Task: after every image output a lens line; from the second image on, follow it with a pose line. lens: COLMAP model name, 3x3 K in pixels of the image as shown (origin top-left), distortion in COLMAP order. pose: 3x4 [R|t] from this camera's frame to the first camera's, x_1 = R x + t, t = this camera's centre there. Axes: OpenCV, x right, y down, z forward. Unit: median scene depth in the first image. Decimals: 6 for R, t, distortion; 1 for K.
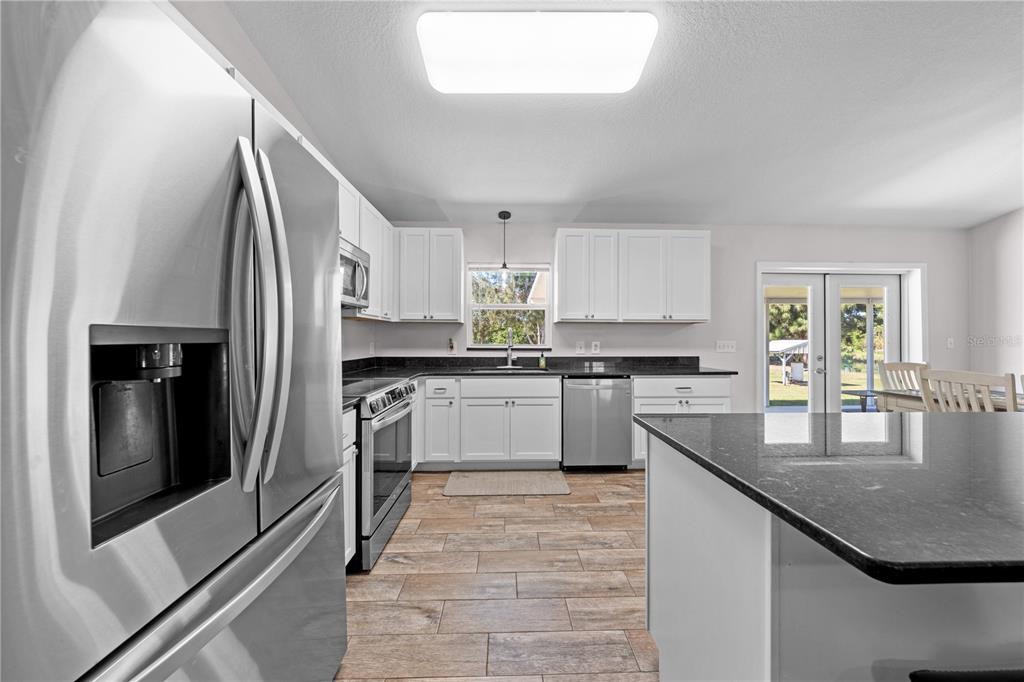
lens RADIAL K [[348.8, 0, 514.9], [0, 348.8, 337.0], [0, 0, 1]] dist [-0.000179, -0.000020]
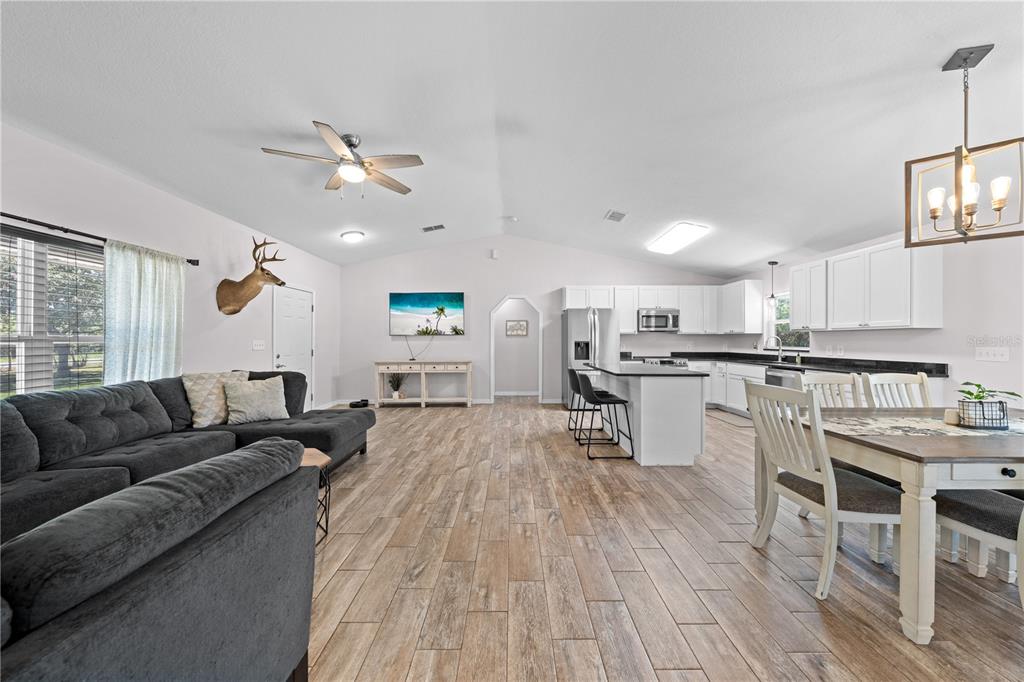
lens RADIAL K [[348.8, 0, 513.8], [0, 348.8, 339.3], [0, 0, 1]] dist [-0.000179, -0.000020]
pose [[-0.017639, -0.004668, -0.999834, 1.607448], [0.000613, 0.999989, -0.004679, -0.005371], [0.999844, -0.000696, -0.017636, -0.130210]]
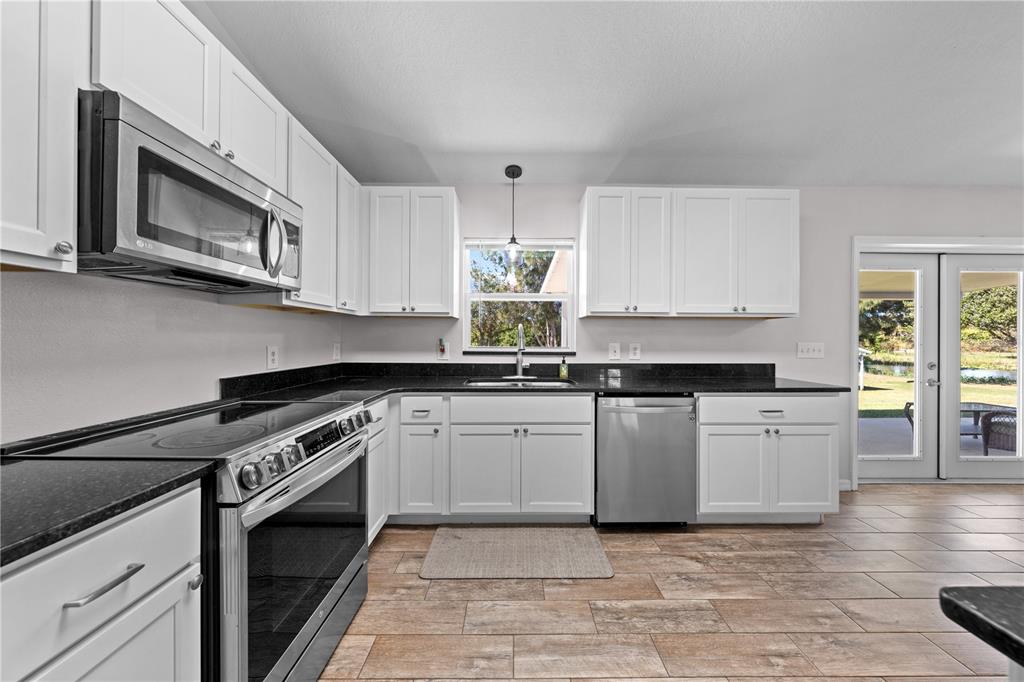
lens RADIAL K [[348.8, 0, 516.9], [0, 348.8, 338.3], [0, 0, 1]] dist [-0.000179, -0.000020]
pose [[0.999855, 0.002306, -0.016891, -0.009710], [-0.002255, 0.999993, 0.003081, 0.000784], [0.016898, -0.003042, 0.999853, 0.273169]]
